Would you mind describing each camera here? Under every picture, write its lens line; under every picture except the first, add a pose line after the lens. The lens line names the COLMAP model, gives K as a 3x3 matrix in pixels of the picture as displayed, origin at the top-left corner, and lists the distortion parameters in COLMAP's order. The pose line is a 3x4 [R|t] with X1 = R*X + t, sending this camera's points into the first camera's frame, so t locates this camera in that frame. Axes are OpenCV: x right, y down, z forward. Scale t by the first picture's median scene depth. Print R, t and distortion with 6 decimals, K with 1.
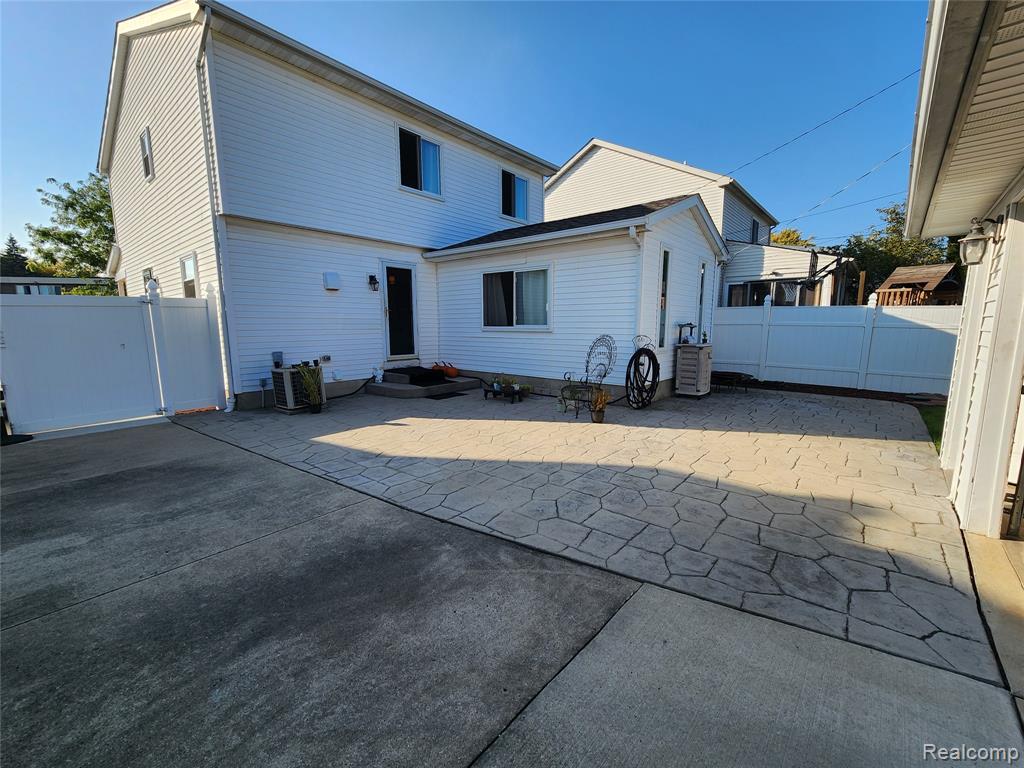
lens RADIAL K [[419.3, 0, 514.7], [0, 419.3, 385.7], [0, 0, 1]] dist [-0.000270, -0.000782]
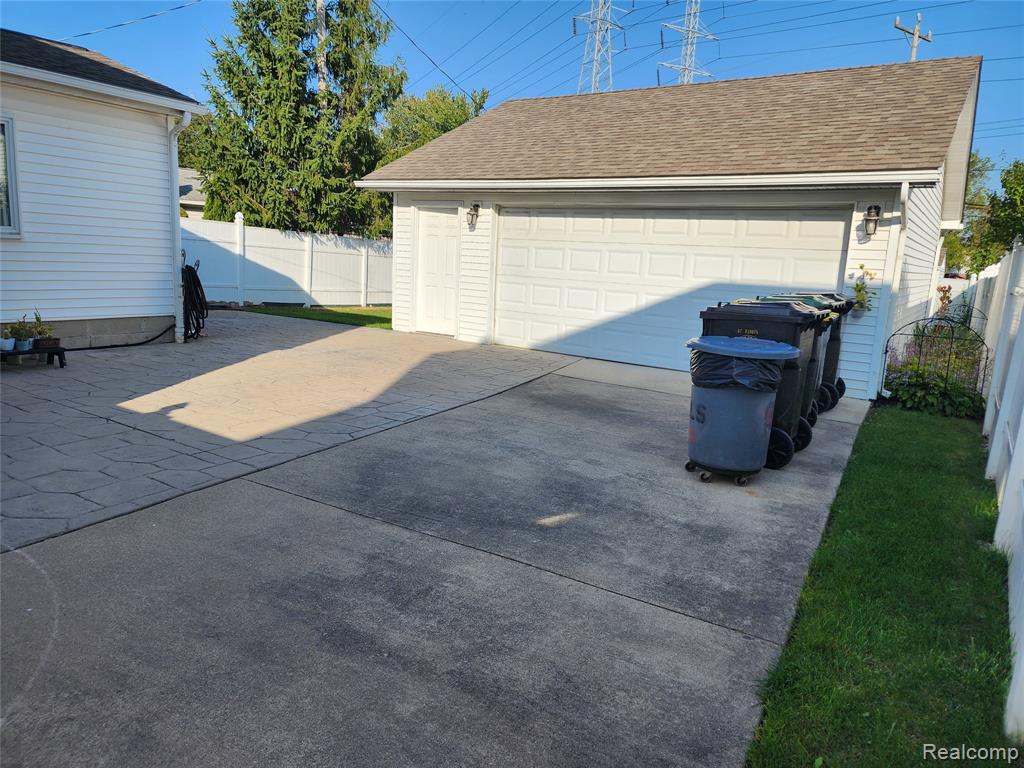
lens RADIAL K [[692.7, 0, 512.8], [0, 692.7, 383.8], [0, 0, 1]] dist [0.008459, 0.001384]
pose [[-0.126498, -0.190969, 0.973411, -1.827609], [0.090223, 0.975011, 0.203008, -0.132340], [-0.987855, 0.113504, -0.106107, 0.896831]]
